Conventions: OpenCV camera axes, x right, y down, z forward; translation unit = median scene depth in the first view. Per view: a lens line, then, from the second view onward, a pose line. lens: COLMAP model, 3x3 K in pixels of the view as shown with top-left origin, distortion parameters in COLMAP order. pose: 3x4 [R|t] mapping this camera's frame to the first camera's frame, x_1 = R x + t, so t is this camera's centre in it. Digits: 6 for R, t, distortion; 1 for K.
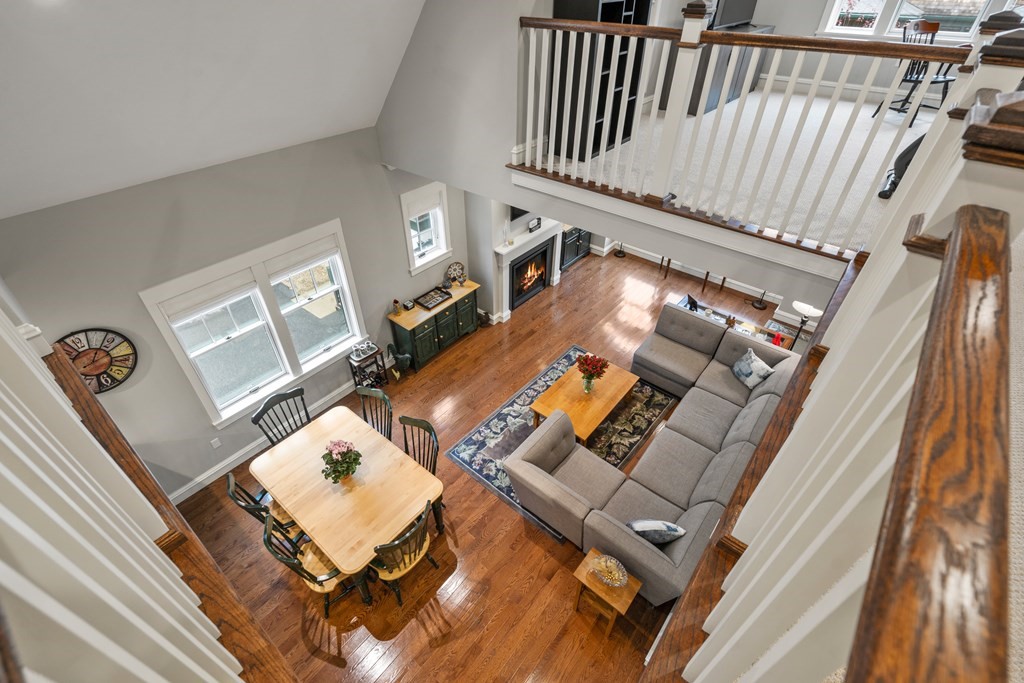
lens RADIAL K [[468.7, 0, 509.0], [0, 468.7, 340.6], [0, 0, 1]] dist [-0.000189, 0.000157]
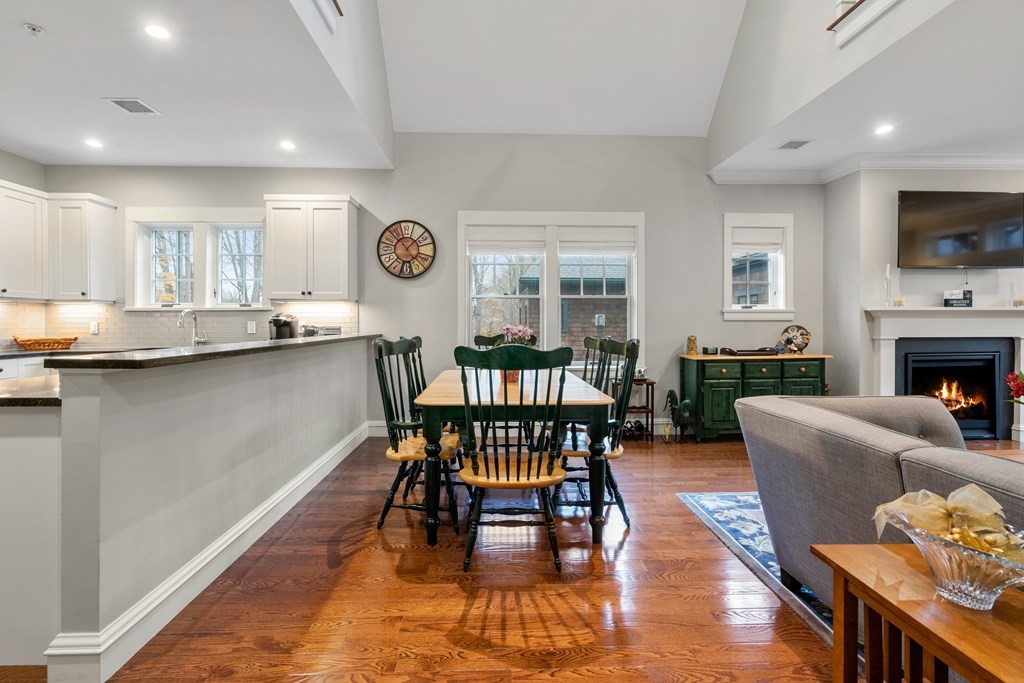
lens RADIAL K [[471.7, 0, 509.5], [0, 471.7, 325.6], [0, 0, 1]] dist [0.001541, 0.000597]
pose [[0.666877, -0.001646, -0.745166, 0.161434], [-0.464314, 0.781222, -0.417258, 0.416611], [0.582827, 0.624251, 0.520214, 0.435587]]
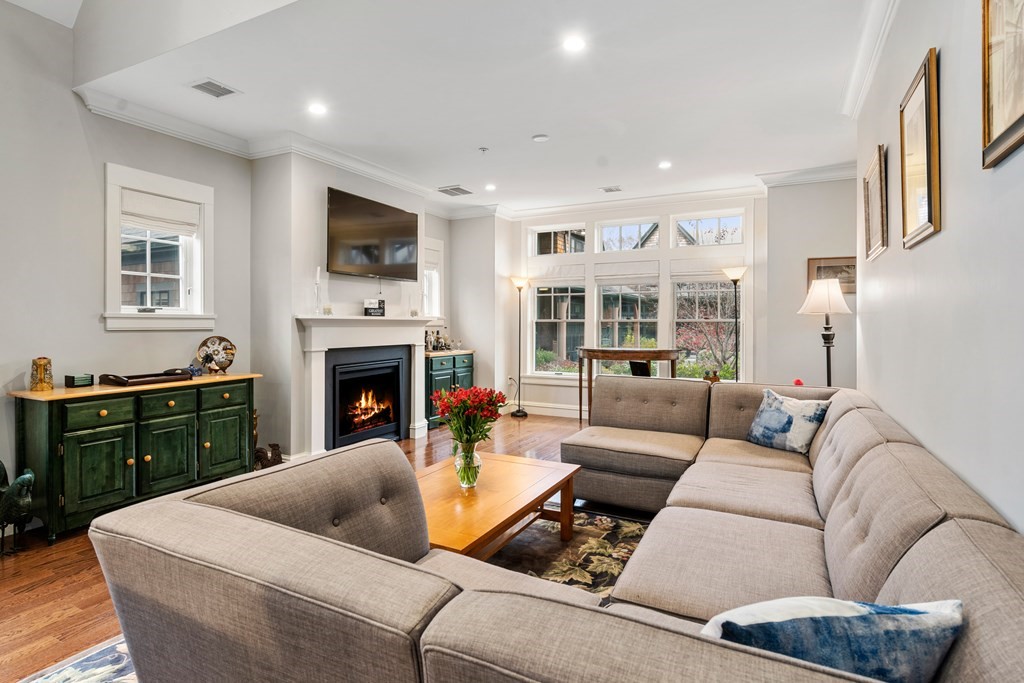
lens RADIAL K [[530.6, 0, 511.9], [0, 530.6, 324.7], [0, 0, 1]] dist [0.001560, 0.000604]
pose [[0.977622, -0.003029, 0.210346, 0.109414], [0.134206, 0.778971, -0.612530, 0.299992], [-0.161998, 0.627053, 0.761946, 0.559415]]
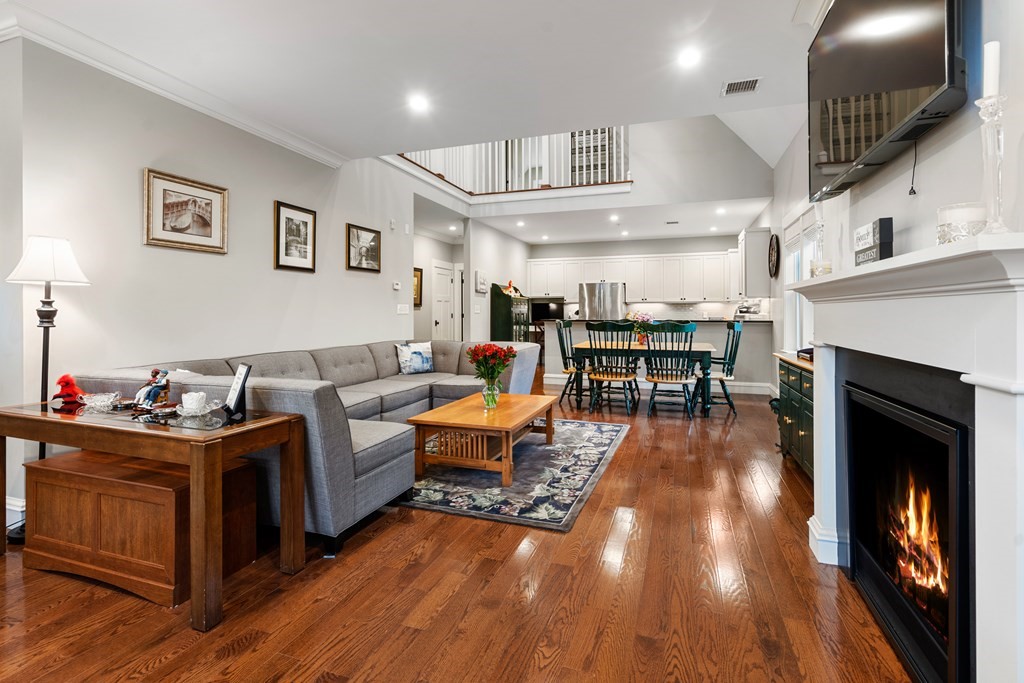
lens RADIAL K [[485.7, 0, 508.4], [0, 485.7, 309.8], [0, 0, 1]] dist [0.001673, 0.000354]
pose [[-0.940074, -0.007790, -0.340881, 0.386231], [-0.218808, 0.780519, 0.585589, -0.410601], [0.261502, 0.625084, -0.735450, 1.462009]]
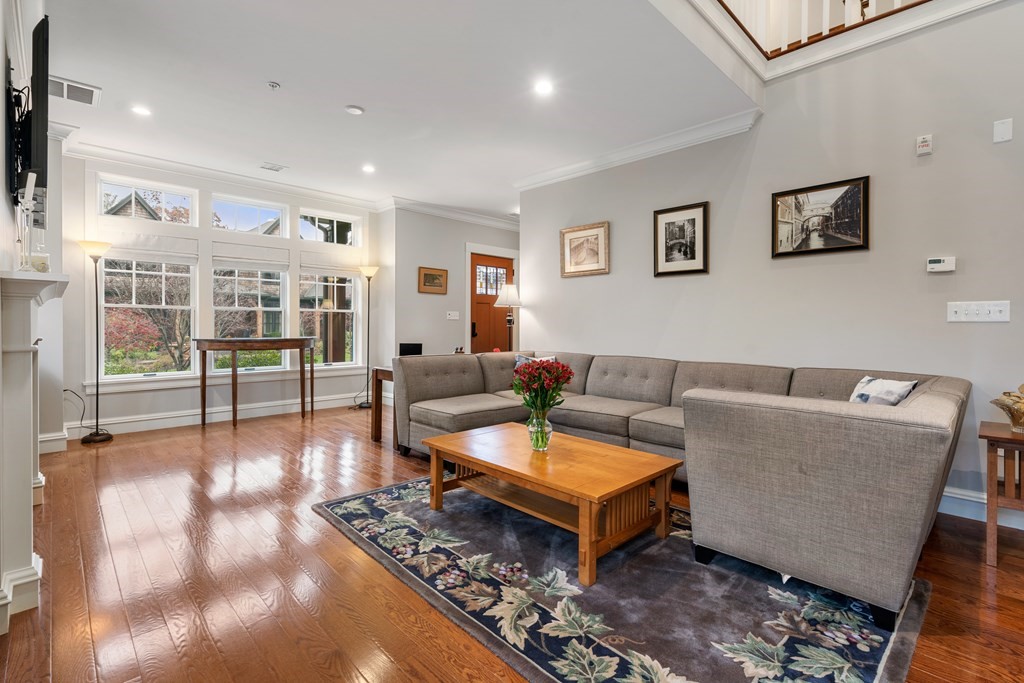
lens RADIAL K [[471.7, 0, 509.5], [0, 471.7, 325.6], [0, 0, 1]] dist [0.001541, 0.000597]
pose [[0.104701, -0.011555, 0.994437, -0.310901], [0.623364, 0.779882, -0.056570, 0.019678], [-0.774890, 0.625819, 0.088857, 0.933553]]
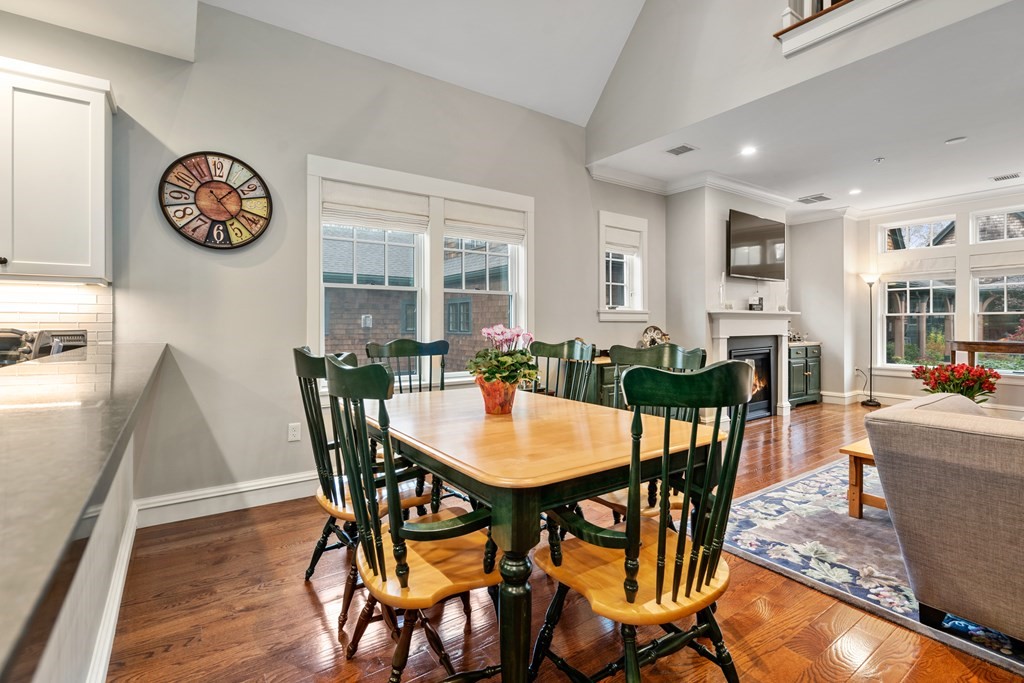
lens RADIAL K [[474.1, 0, 508.4], [0, 474.1, 321.8], [0, 0, 1]] dist [-0.001266, 0.000507]
pose [[0.963818, -0.007769, -0.266446, -0.164549], [-0.162351, 0.775678, -0.609890, 0.403710], [0.211415, 0.631081, 0.746352, 0.450073]]
